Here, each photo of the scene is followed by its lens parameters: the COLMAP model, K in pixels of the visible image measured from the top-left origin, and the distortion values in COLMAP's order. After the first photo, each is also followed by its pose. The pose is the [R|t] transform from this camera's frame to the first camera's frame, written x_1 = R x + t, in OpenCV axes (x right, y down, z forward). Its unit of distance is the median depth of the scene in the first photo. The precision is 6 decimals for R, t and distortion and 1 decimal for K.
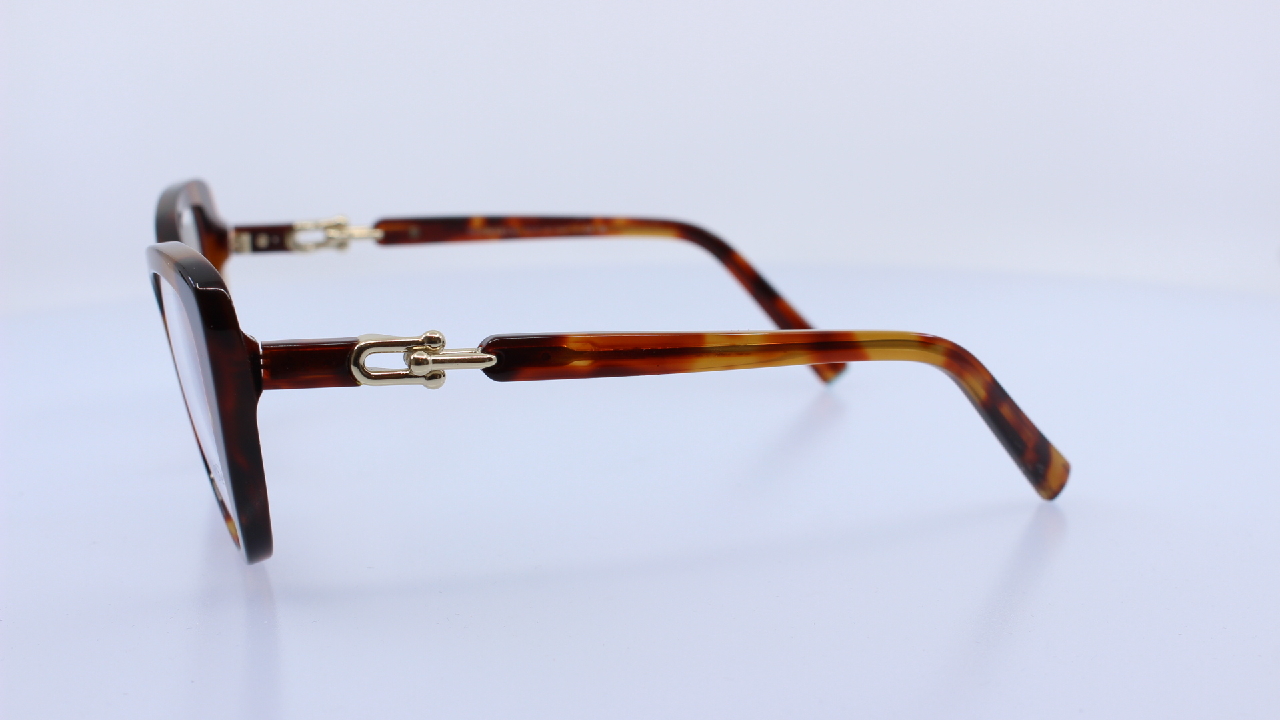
lens RADIAL K [[1673.1, 0, 640.0], [0, 1673.1, 360.0], [0, 0, 1]] dist [-0.117351, -0.016137]
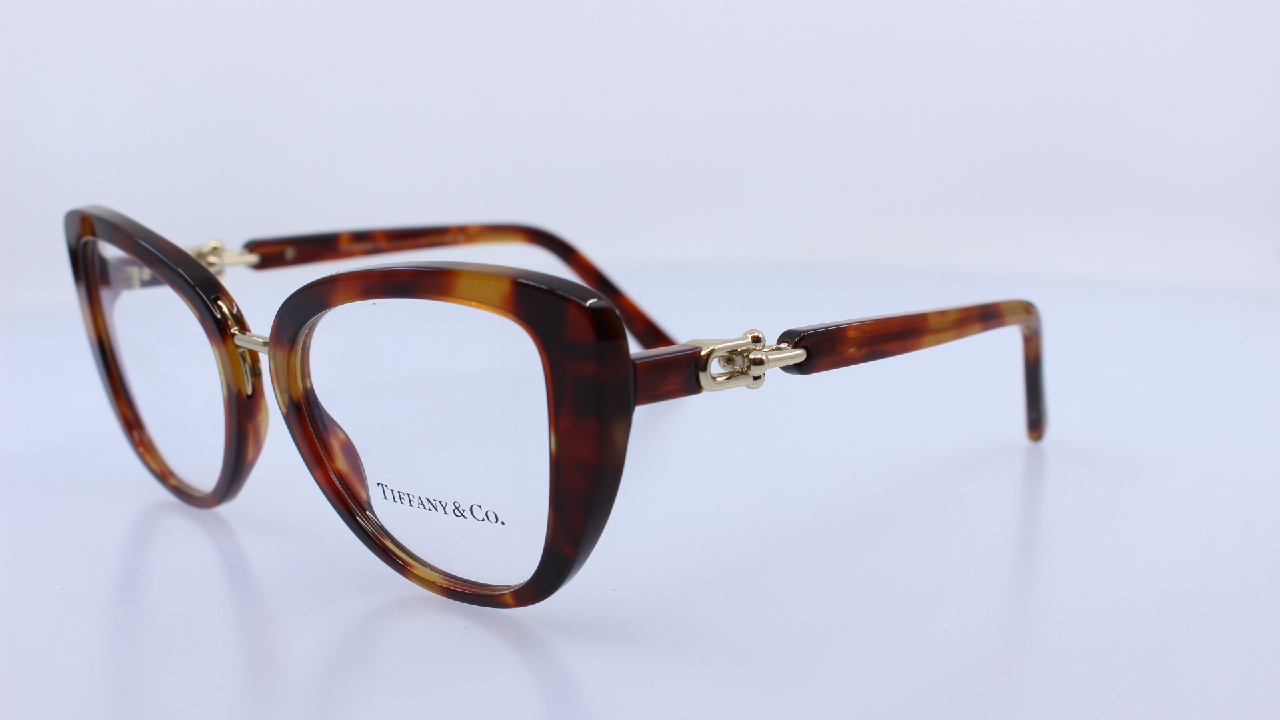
lens RADIAL K [[1673.1, 0, 640.0], [0, 1673.1, 360.0], [0, 0, 1]] dist [-0.117351, -0.016137]
pose [[0.868091, -0.094317, 0.487362, -0.433159], [0.097535, 0.995054, 0.018839, -0.016222], [-0.486729, 0.031181, 0.872997, 0.104848]]
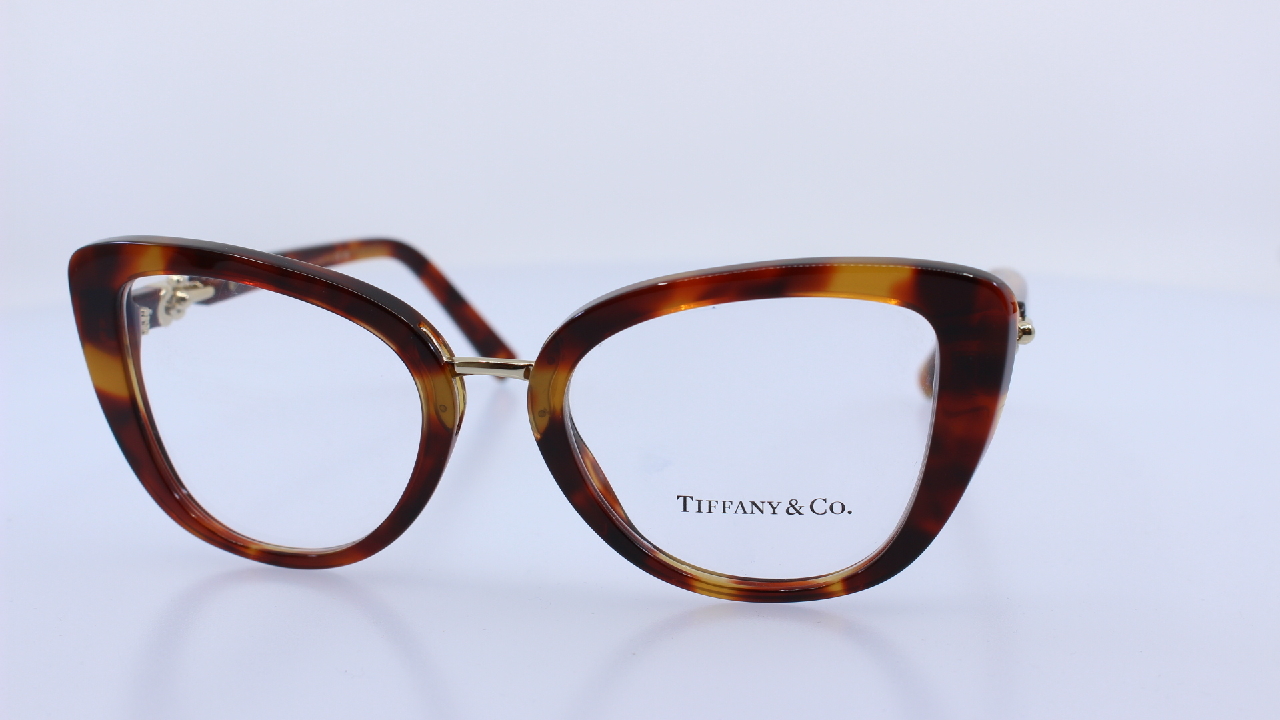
lens RADIAL K [[1673.1, 0, 640.0], [0, 1673.1, 360.0], [0, 0, 1]] dist [-0.117351, -0.016137]
pose [[0.511914, -0.165605, 0.842923, -0.750034], [0.176479, 0.980586, 0.085474, -0.074712], [-0.840714, 0.105003, 0.531201, 0.407764]]
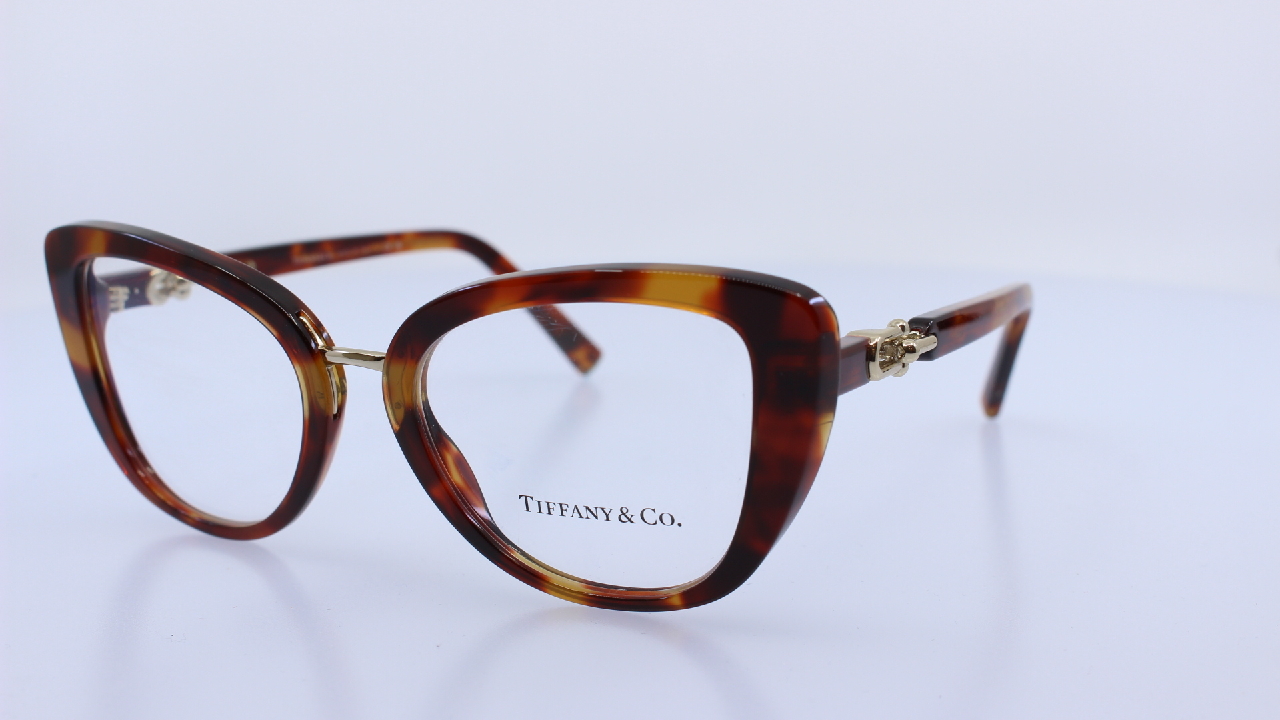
lens RADIAL K [[1673.1, 0, 640.0], [0, 1673.1, 360.0], [0, 0, 1]] dist [-0.117351, -0.016137]
pose [[0.712930, -0.134483, 0.688219, -0.612036], [0.141098, 0.988876, 0.047070, -0.041042], [-0.686893, 0.063549, 0.723974, 0.236471]]
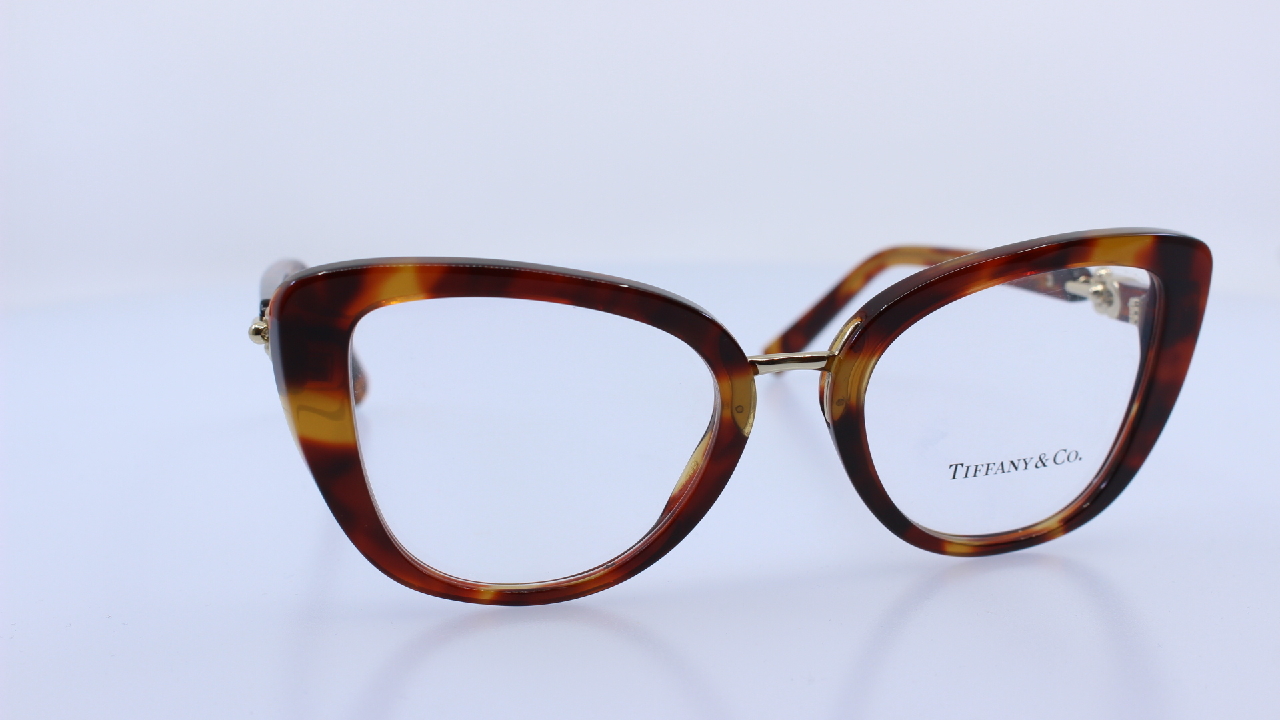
lens RADIAL K [[1673.1, 0, 640.0], [0, 1673.1, 360.0], [0, 0, 1]] dist [-0.117351, -0.016137]
pose [[0.021434, -0.180426, 0.983355, -0.879535], [0.211542, 0.962130, 0.171921, -0.153349], [-0.977134, 0.204336, 0.058790, 0.824660]]
